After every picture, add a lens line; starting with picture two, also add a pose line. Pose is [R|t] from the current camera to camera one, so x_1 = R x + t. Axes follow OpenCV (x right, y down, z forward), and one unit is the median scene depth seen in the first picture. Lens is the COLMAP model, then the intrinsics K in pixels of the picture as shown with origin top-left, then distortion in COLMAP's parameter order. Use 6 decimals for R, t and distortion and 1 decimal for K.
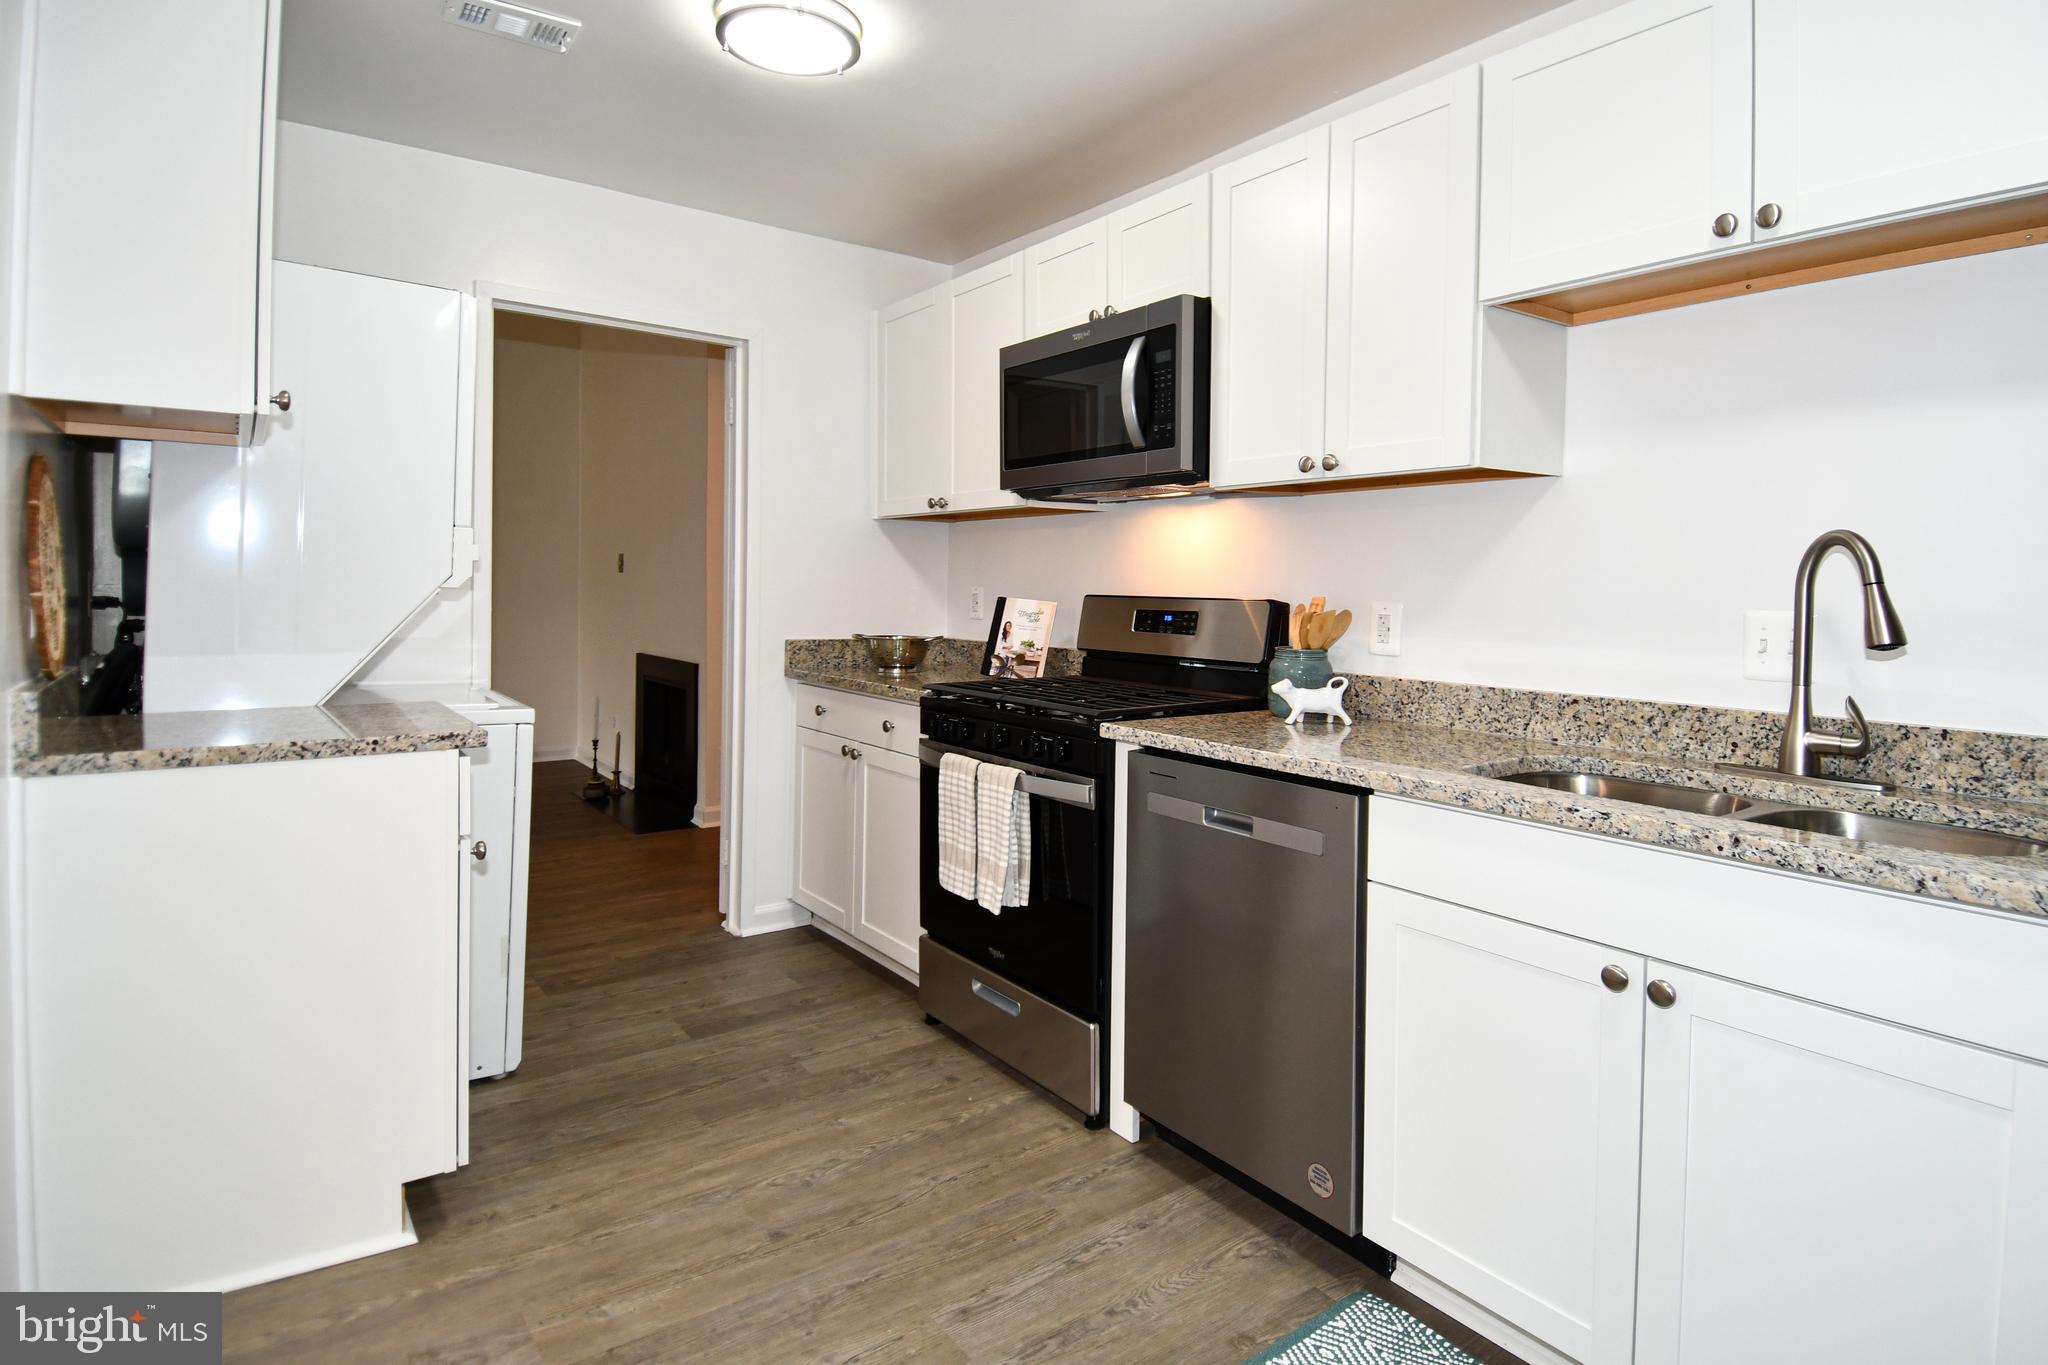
lens RADIAL K [[1092.3, 0, 1066.7], [0, 1092.3, 647.4], [0, 0, 1]] dist [0.031952, -0.035299]
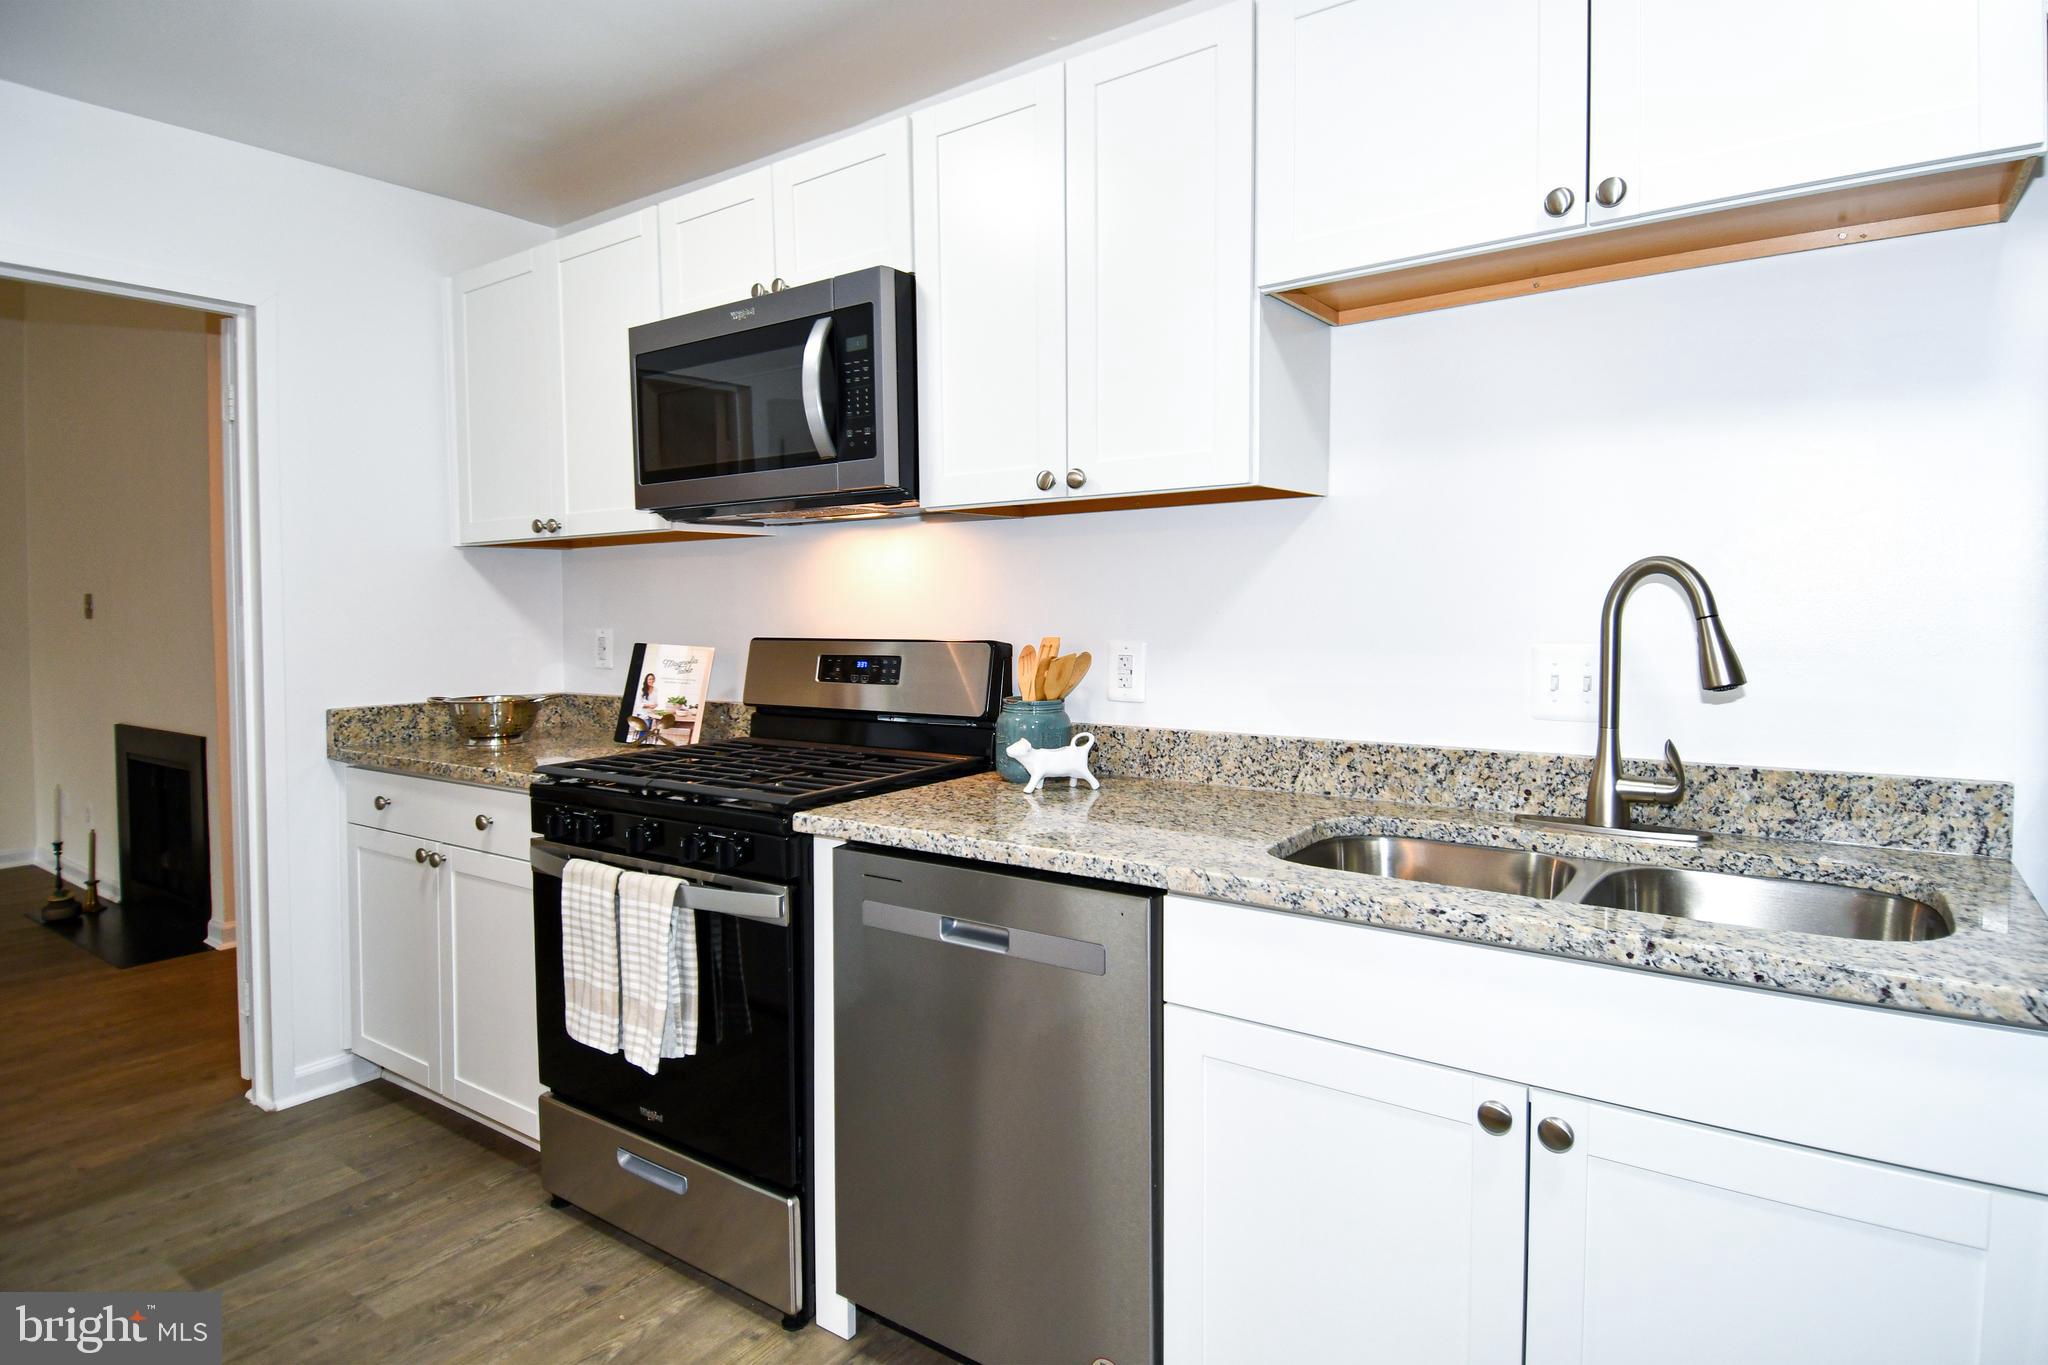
lens RADIAL K [[1092.3, 0, 1037.3], [0, 1092.3, 634.0], [0, 0, 1]] dist [0.031952, -0.035299]
pose [[0.952331, -0.034236, 0.303141, -0.031237], [0.043222, 0.998801, -0.022981, -0.027625], [-0.301991, 0.034988, 0.952669, 0.191931]]
